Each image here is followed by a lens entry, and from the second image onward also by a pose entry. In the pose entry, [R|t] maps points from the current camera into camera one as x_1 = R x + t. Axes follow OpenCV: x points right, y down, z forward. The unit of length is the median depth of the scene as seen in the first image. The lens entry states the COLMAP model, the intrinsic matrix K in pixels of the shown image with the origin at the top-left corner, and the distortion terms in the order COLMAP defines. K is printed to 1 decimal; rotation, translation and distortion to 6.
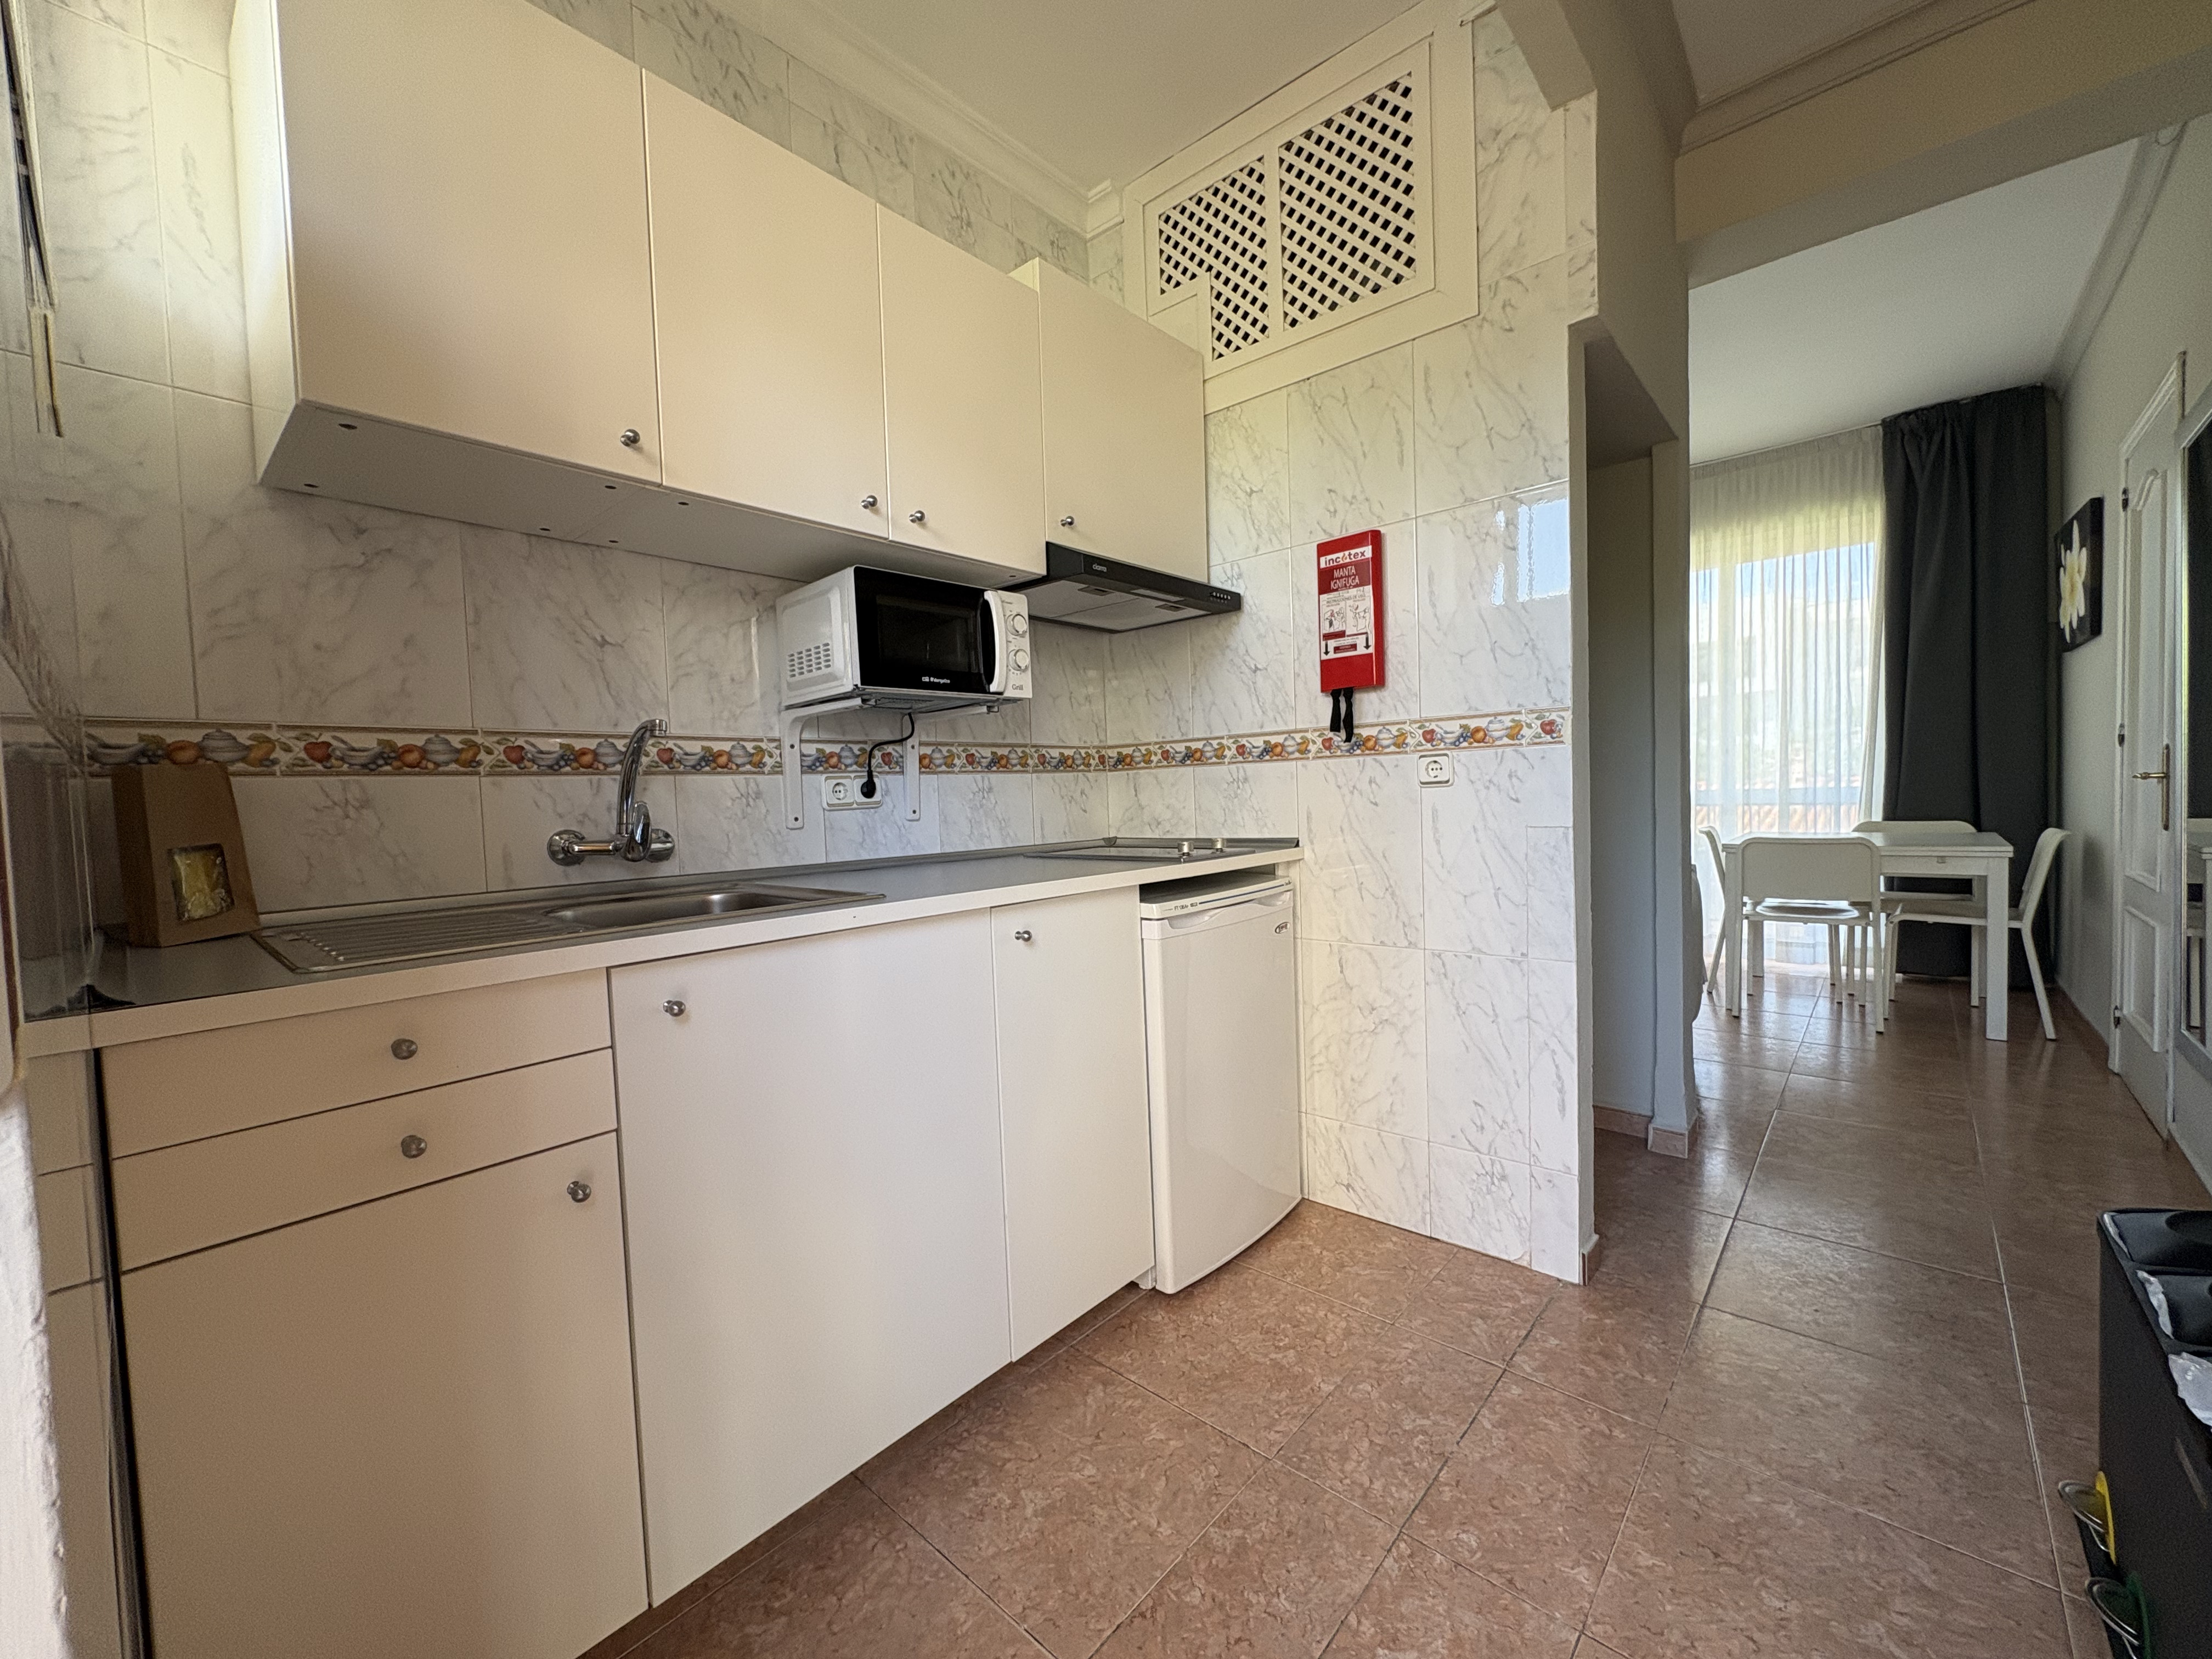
lens RADIAL K [[890.3, 0, 1098.6], [0, 890.3, 822.8], [0, 0, 1]] dist [0.000841, 0.000201]
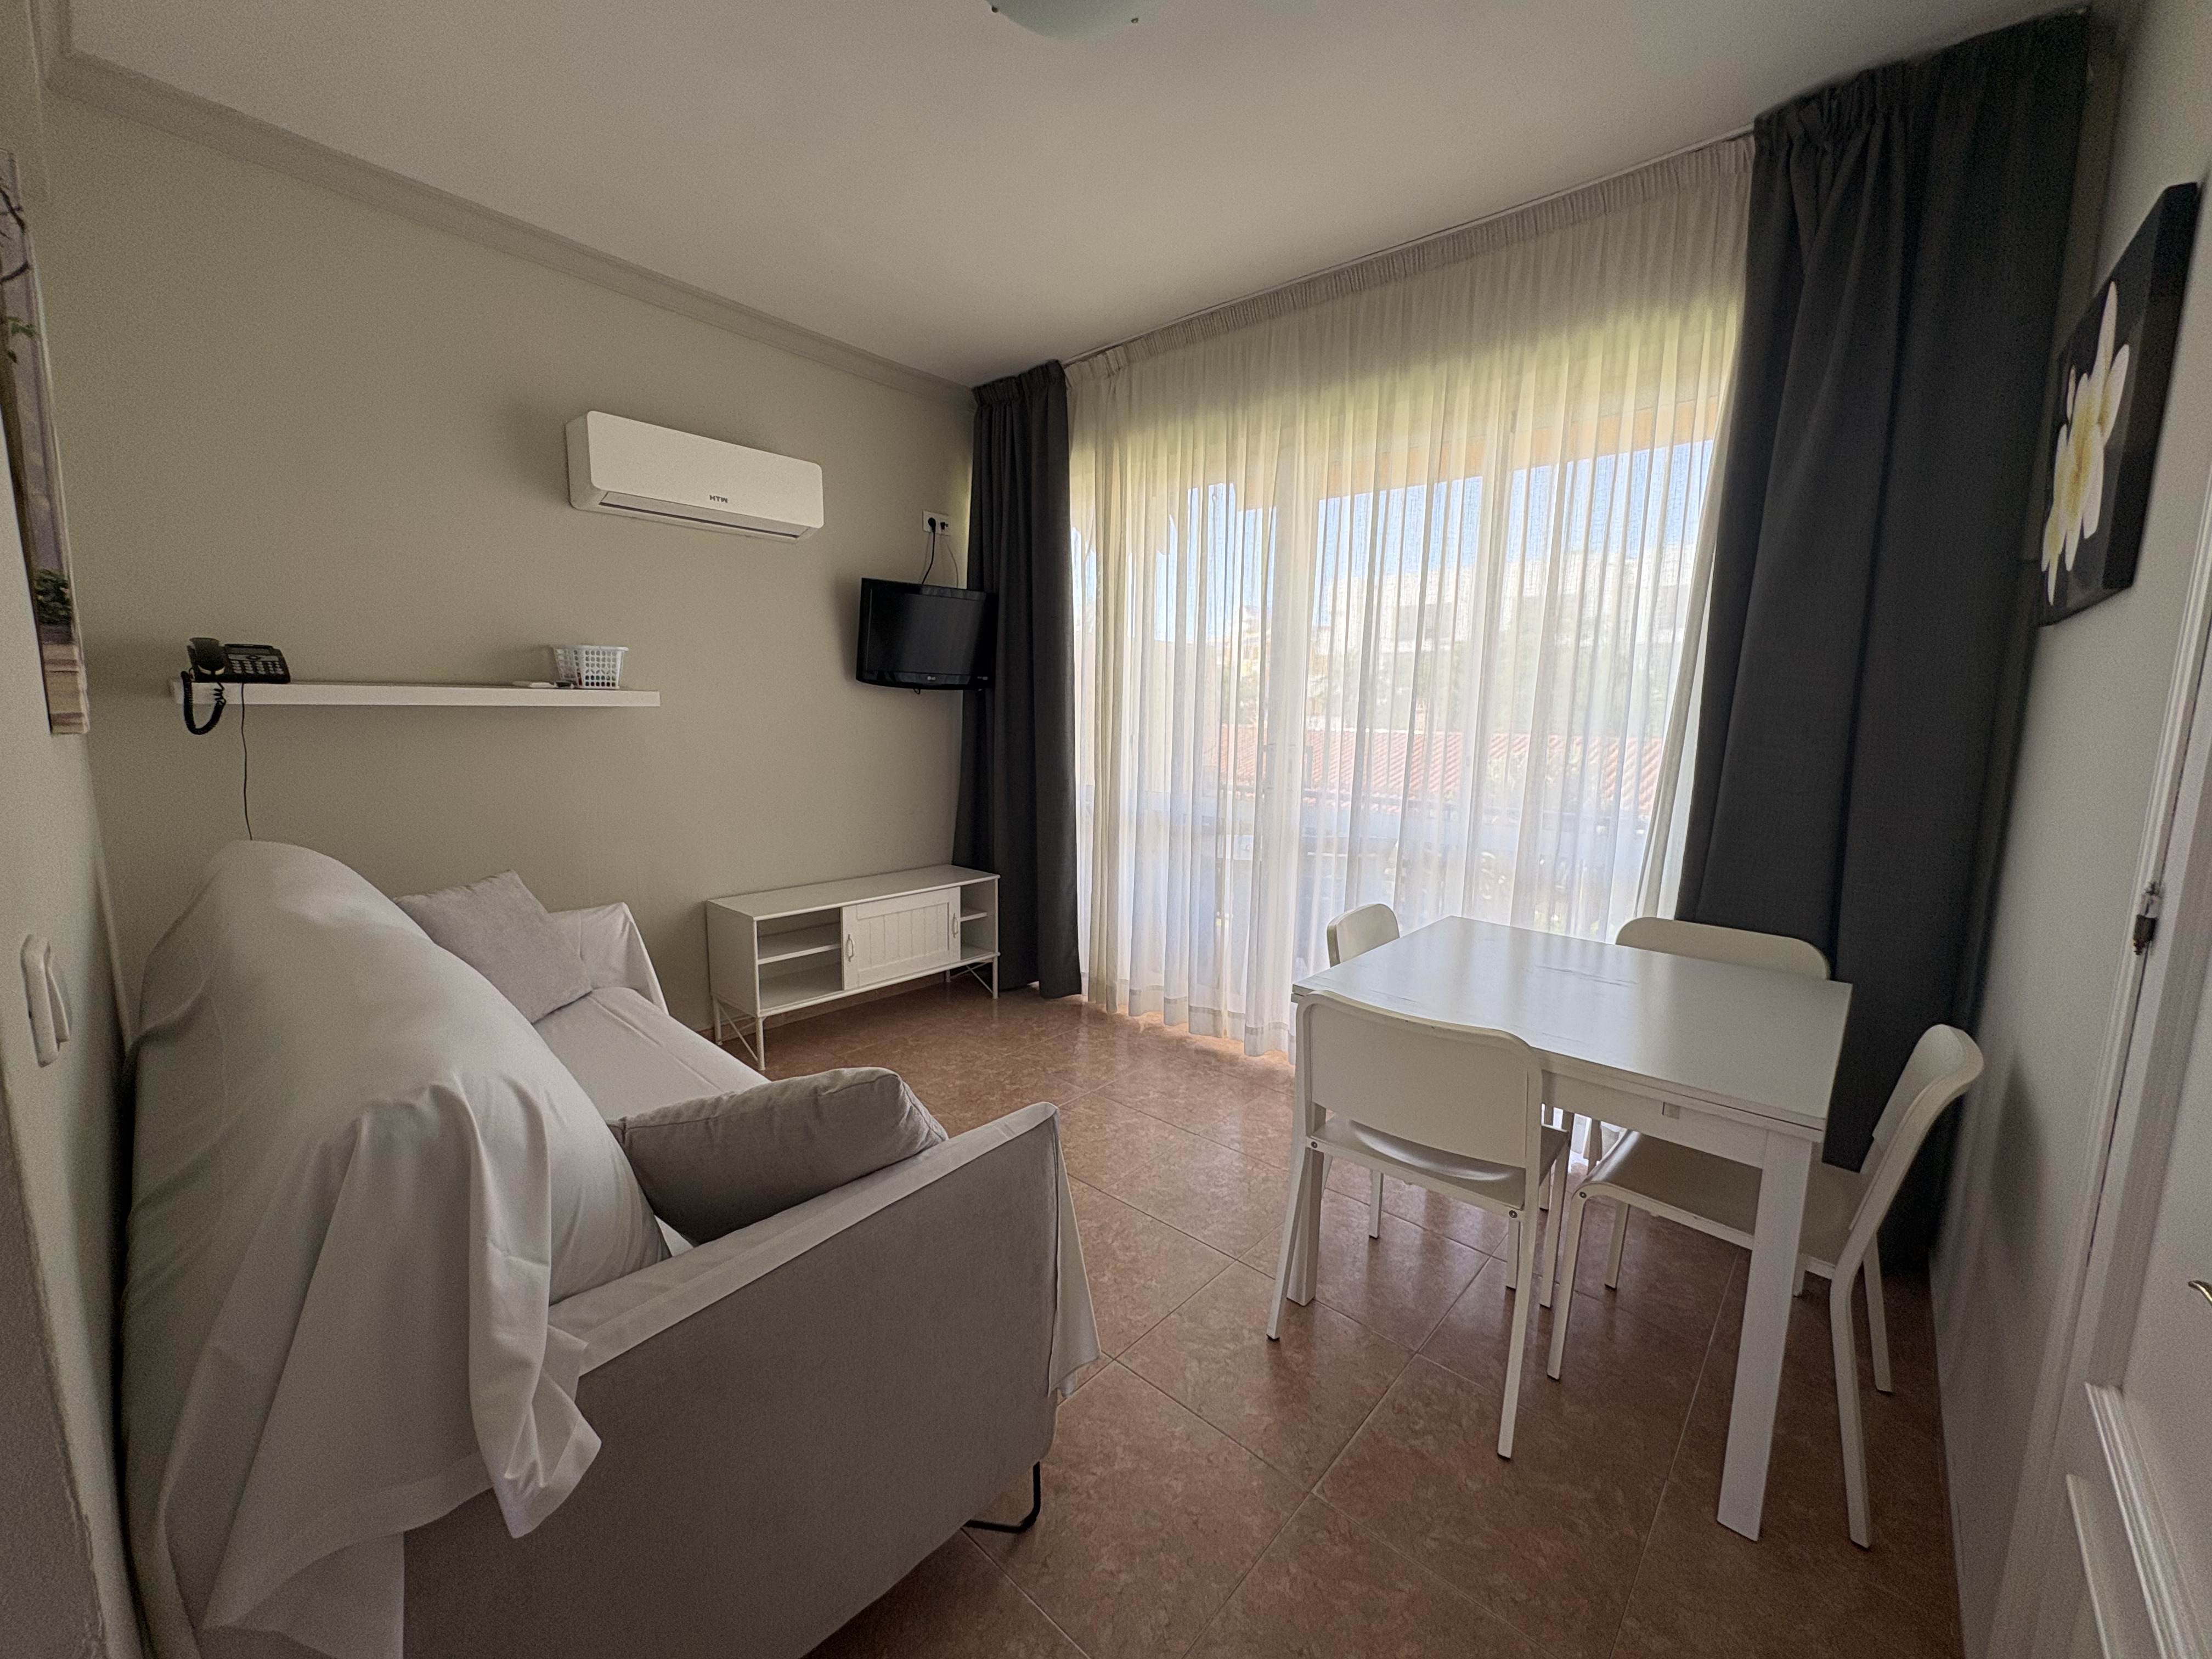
lens RADIAL K [[878.1, 0, 1106.0], [0, 878.1, 829.5], [0, 0, 1]] dist [0.001964, 0.000441]
pose [[0.998788, 0.048388, 0.009043, 0.593464], [-0.049058, 0.993594, 0.101801, -0.108120], [-0.004059, -0.102121, 0.994764, 0.531756]]
